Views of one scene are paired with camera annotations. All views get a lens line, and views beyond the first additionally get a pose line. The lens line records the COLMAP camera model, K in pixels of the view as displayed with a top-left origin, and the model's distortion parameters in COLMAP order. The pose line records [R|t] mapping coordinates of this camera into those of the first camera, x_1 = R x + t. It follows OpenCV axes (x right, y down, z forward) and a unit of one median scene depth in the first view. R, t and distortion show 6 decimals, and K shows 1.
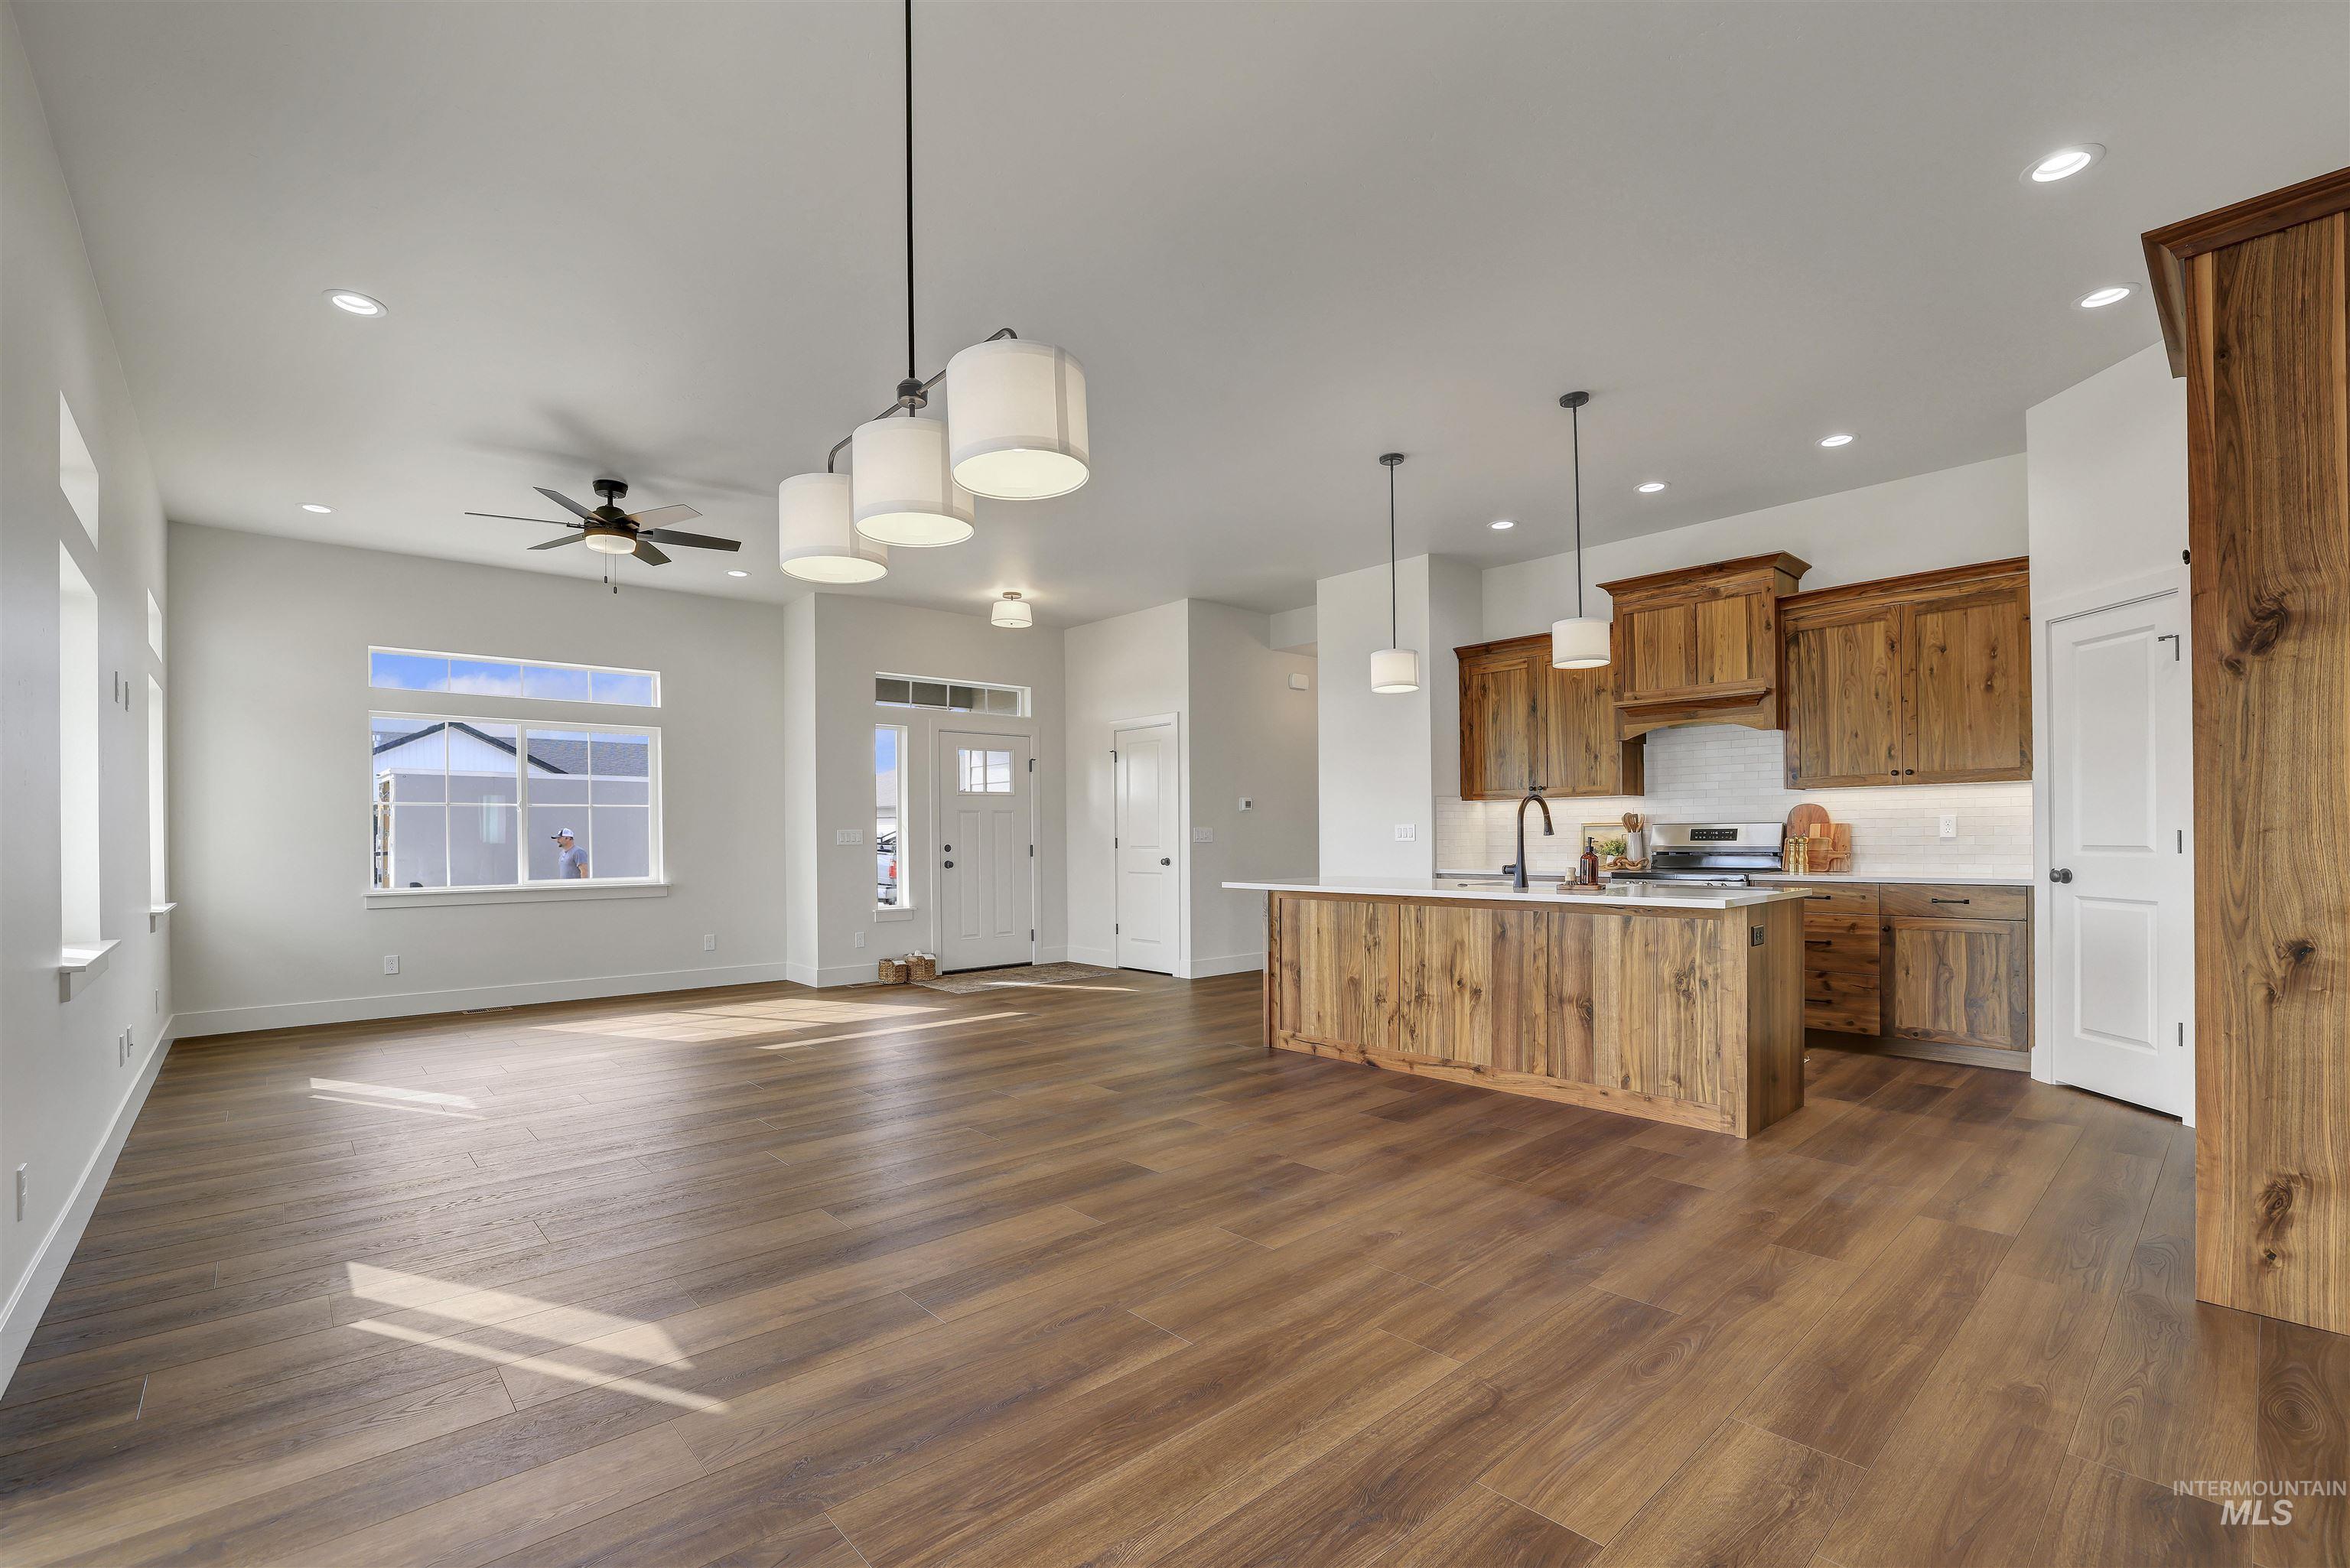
lens RADIAL K [[1032.6, 0, 1160.4], [0, 1032.6, 832.7], [0, 0, 1]] dist [-0.049890, 0.018039]
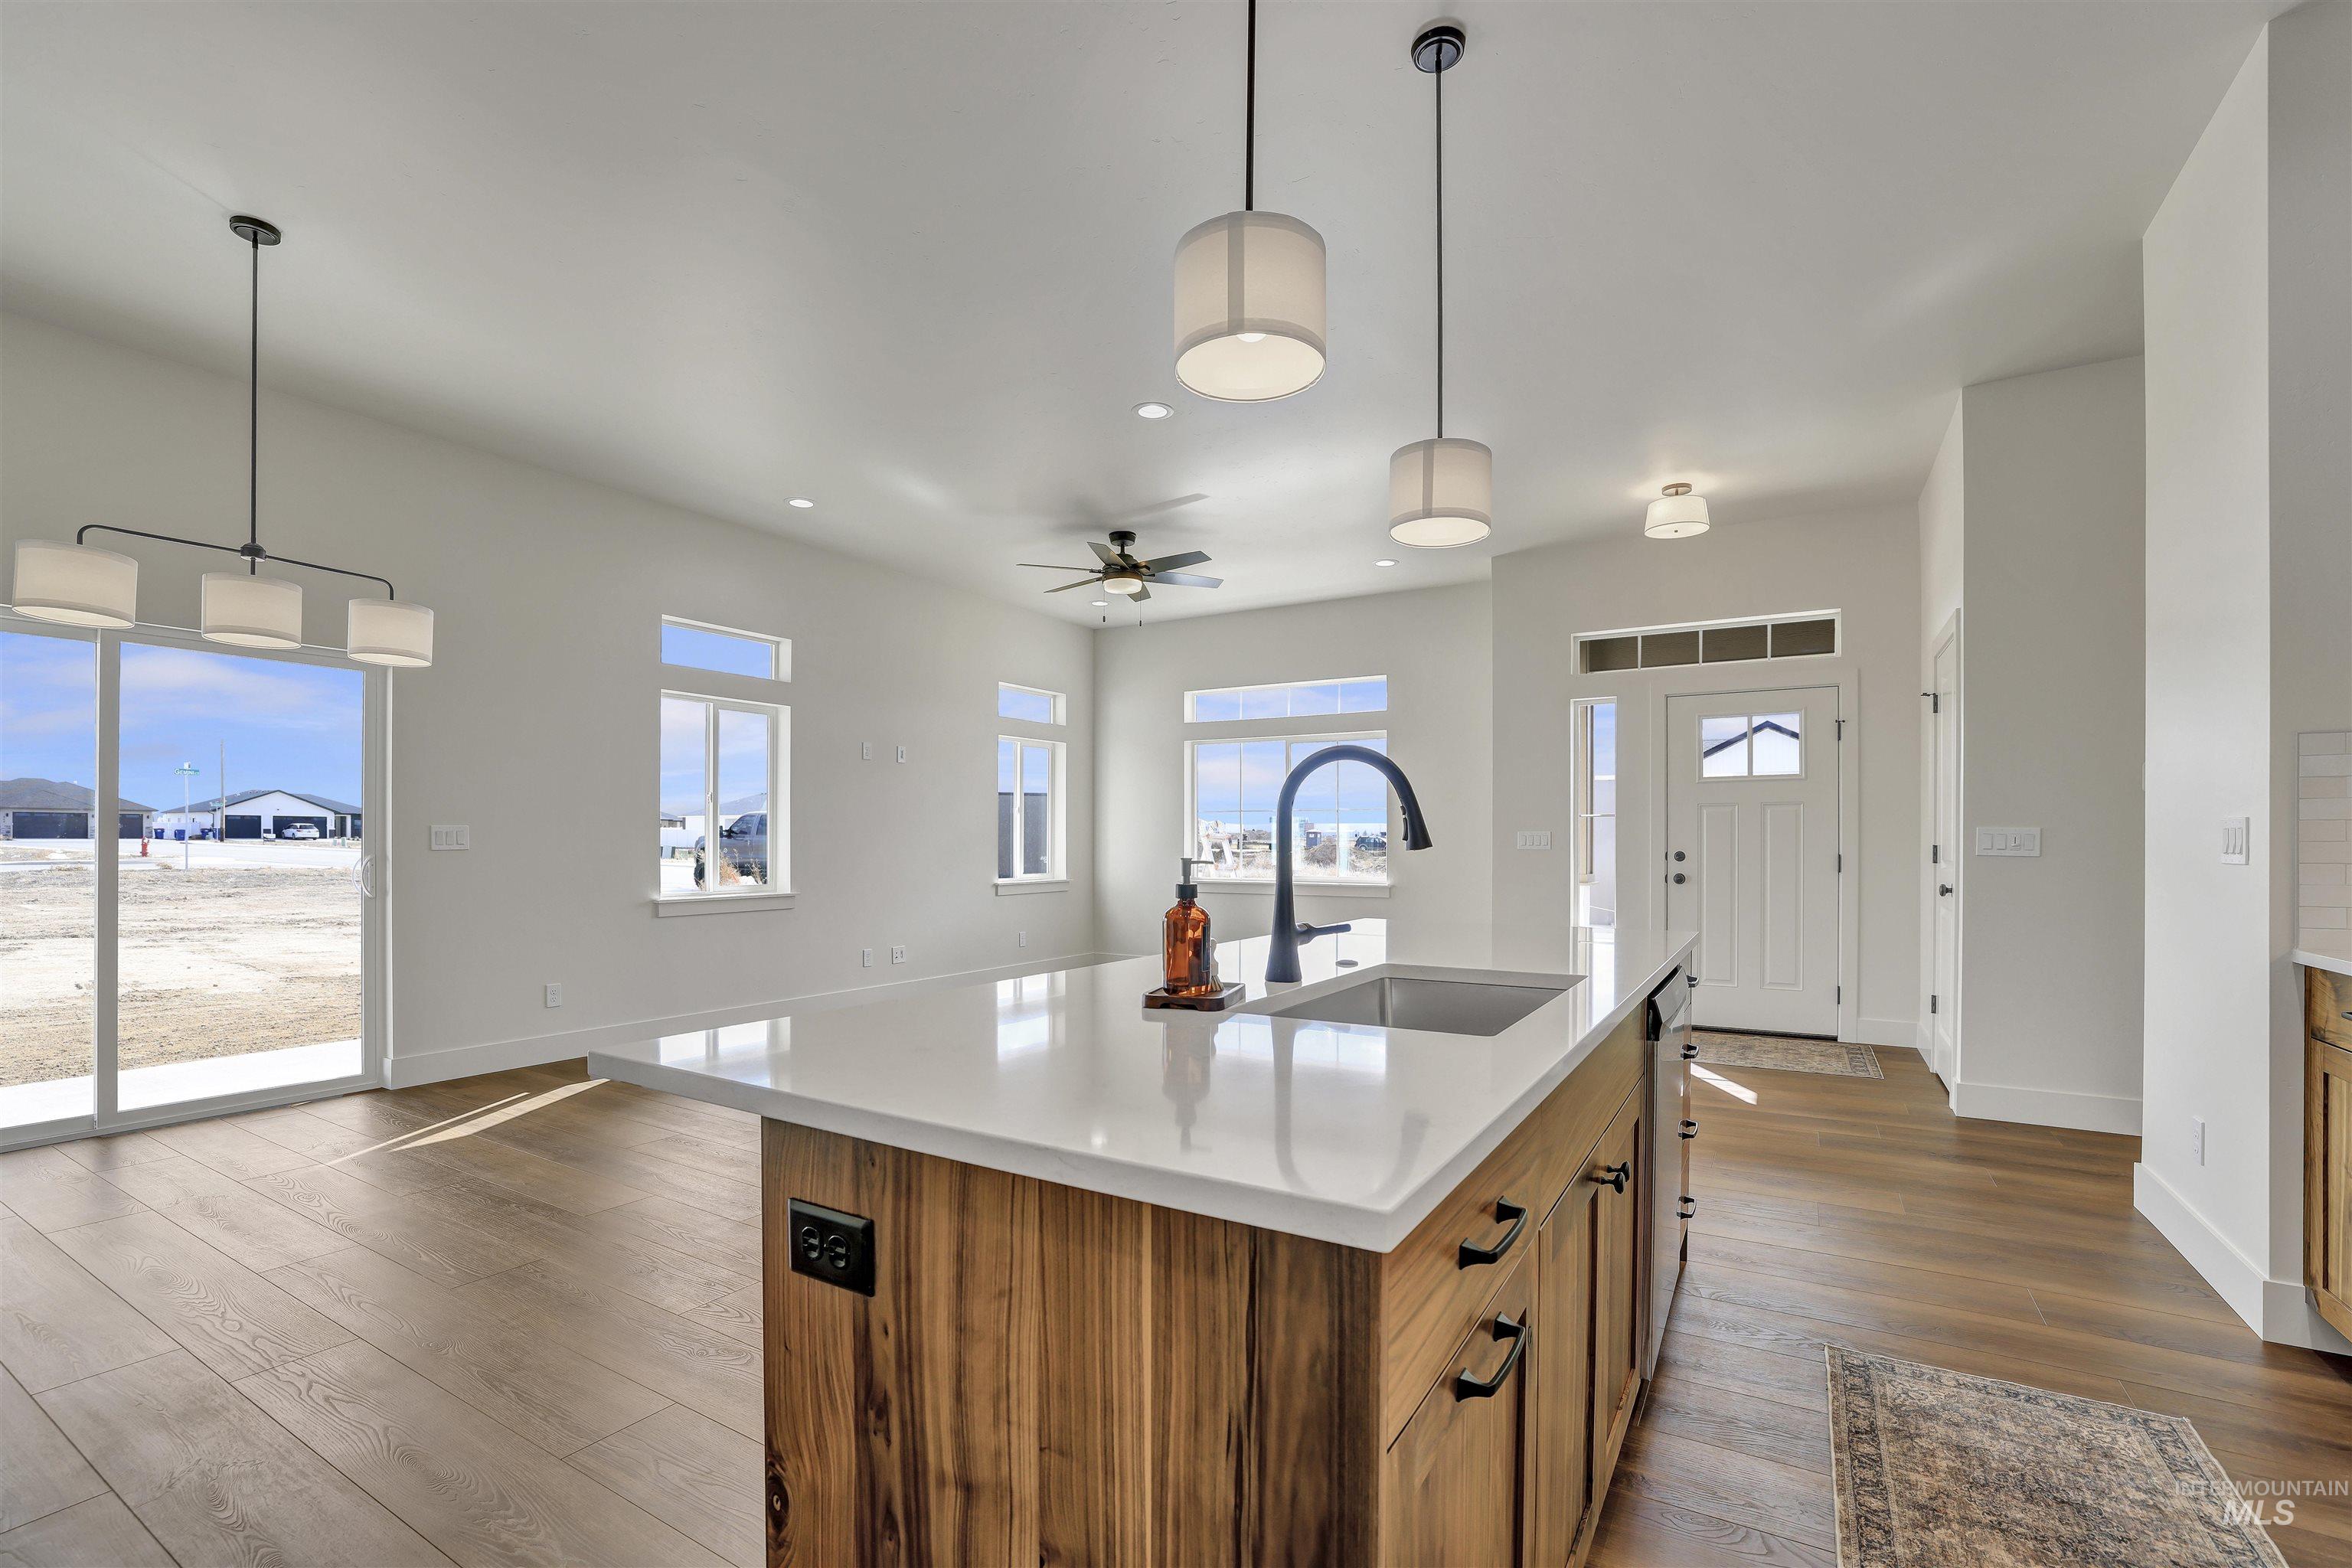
lens RADIAL K [[1046.5, 0, 1165.4], [0, 1046.5, 843.4], [0, 0, 1]] dist [-0.043920, 0.018399]
pose [[0.287310, 0.011617, -0.957767, 0.698700], [-0.000594, 0.999928, 0.011950, -0.004648], [0.957838, -0.002864, 0.287296, 0.791702]]
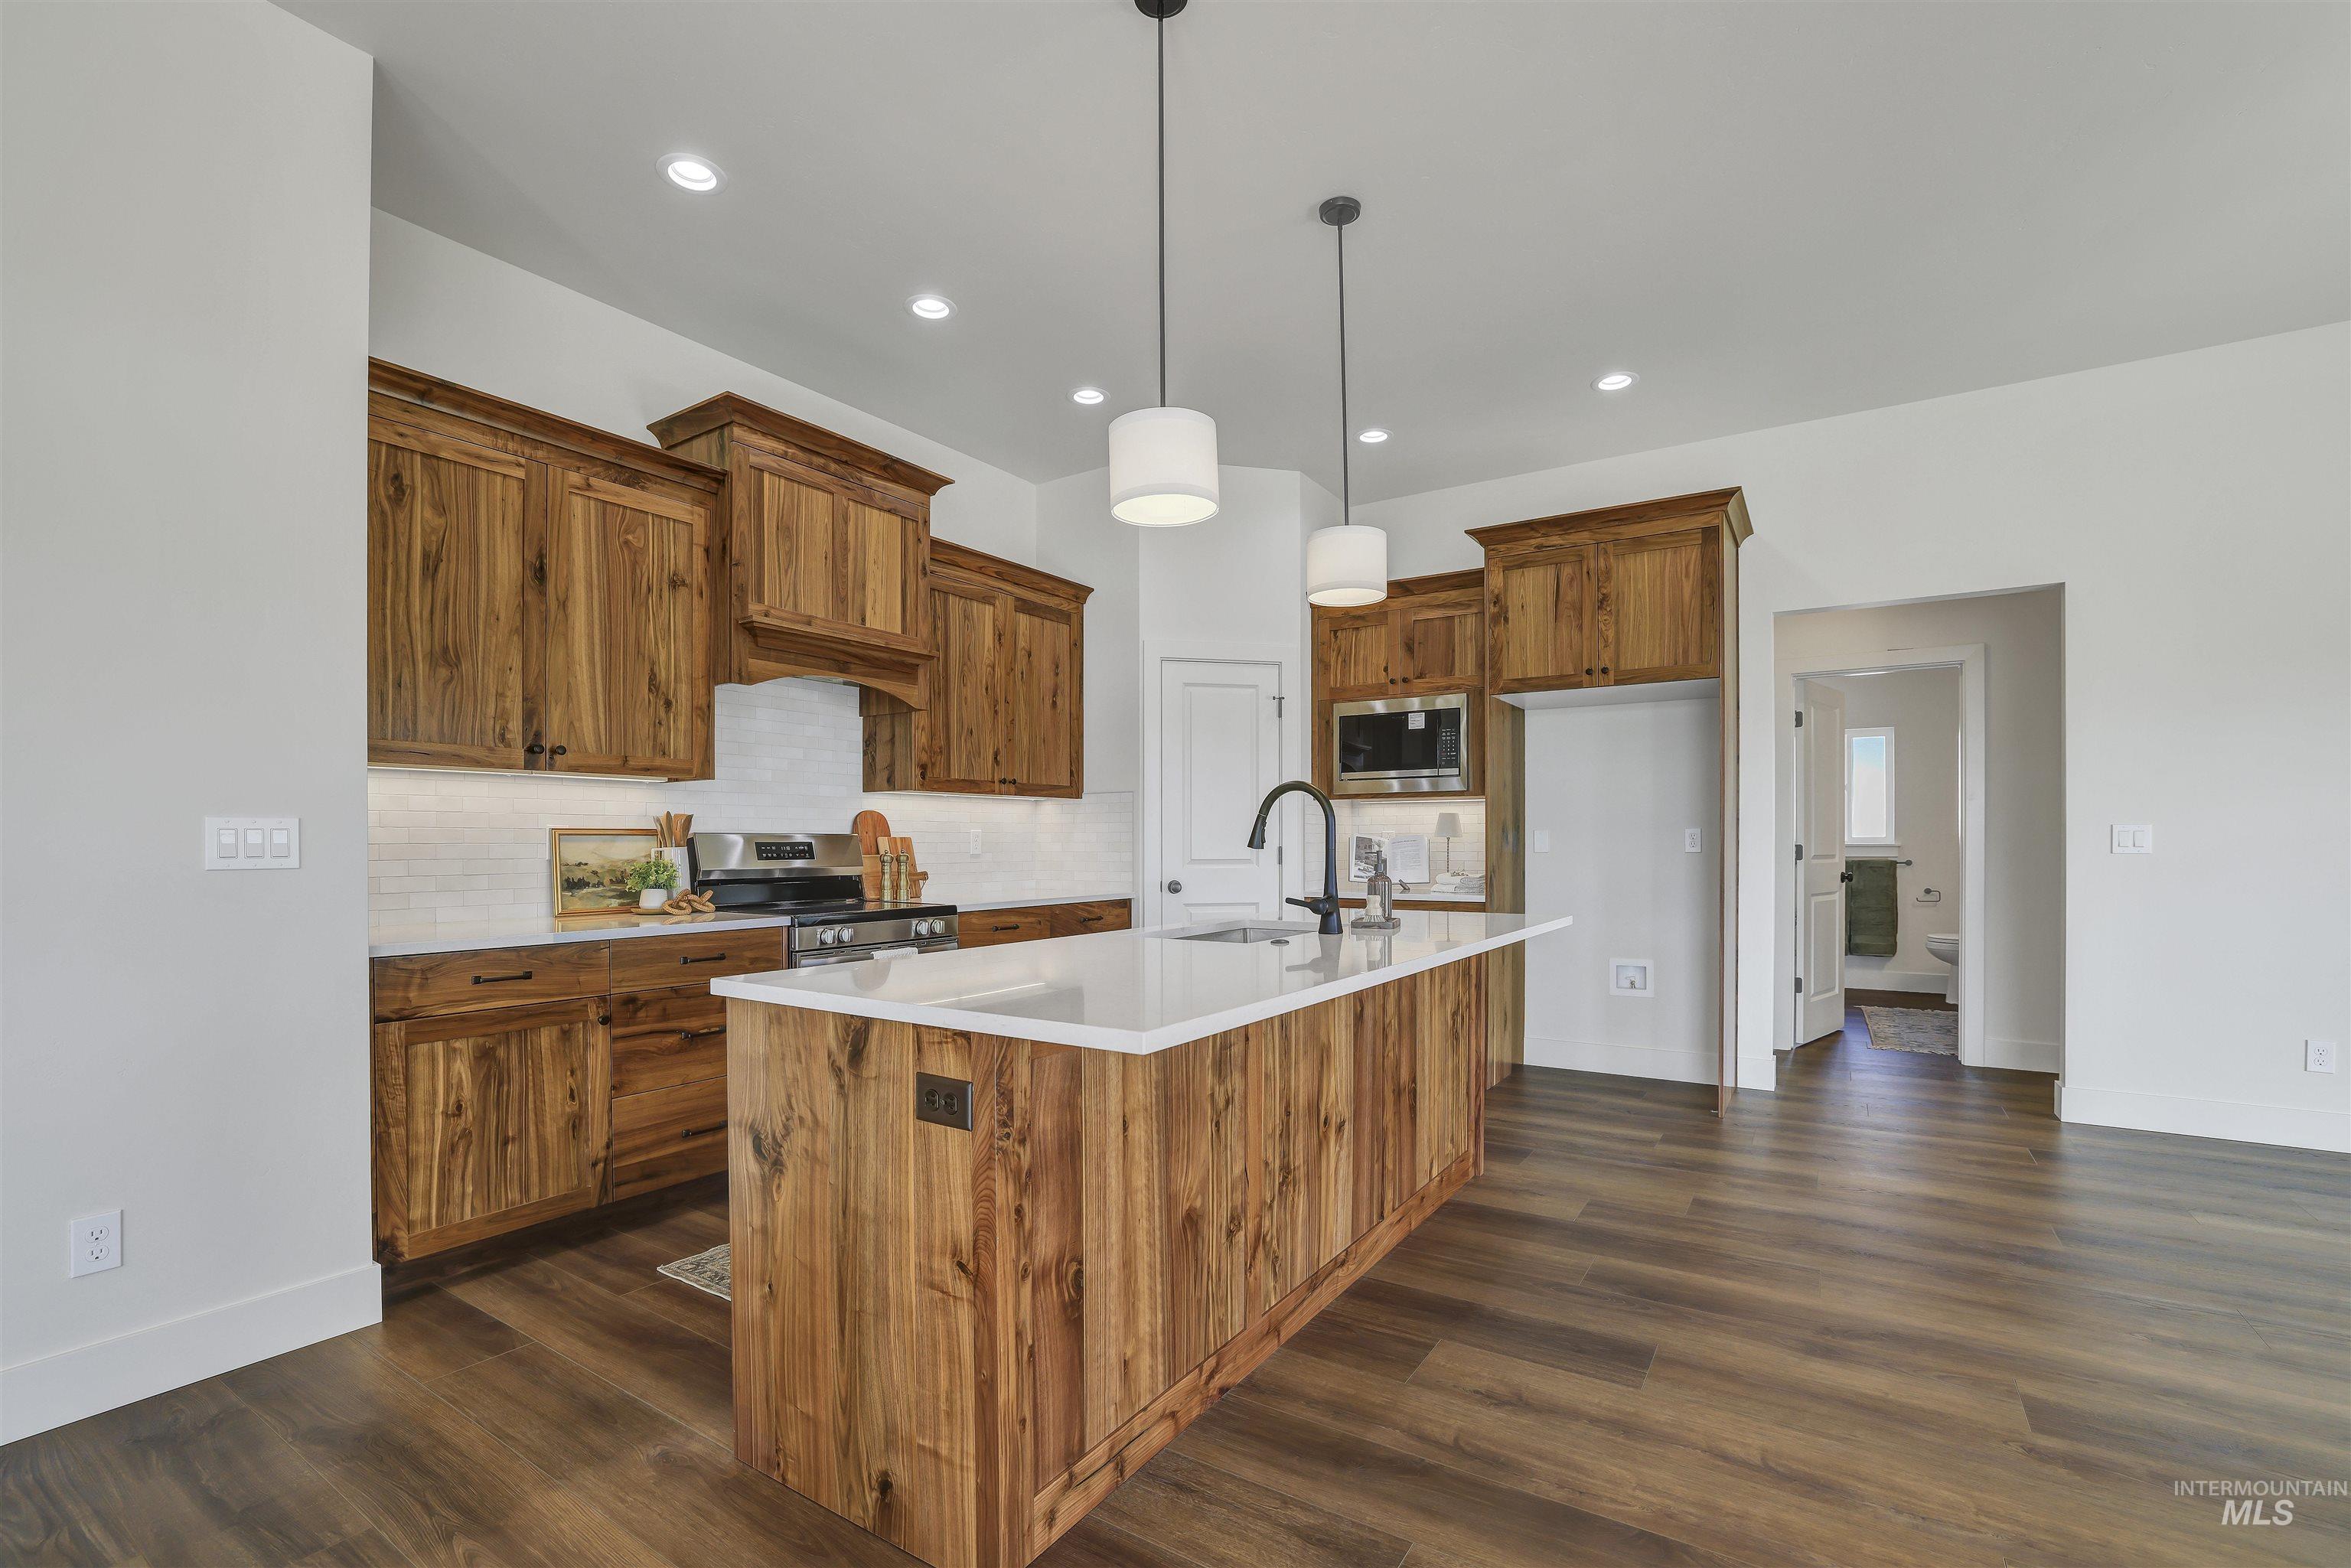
lens RADIAL K [[1046.0, 0, 1164.9], [0, 1046.0, 843.4], [0, 0, 1]] dist [-0.043920, 0.018399]
pose [[-0.265605, 0.008438, 0.964045, -0.207685], [0.000341, 0.999962, -0.008658, 0.003931], [-0.964082, -0.001970, -0.265598, 1.172749]]
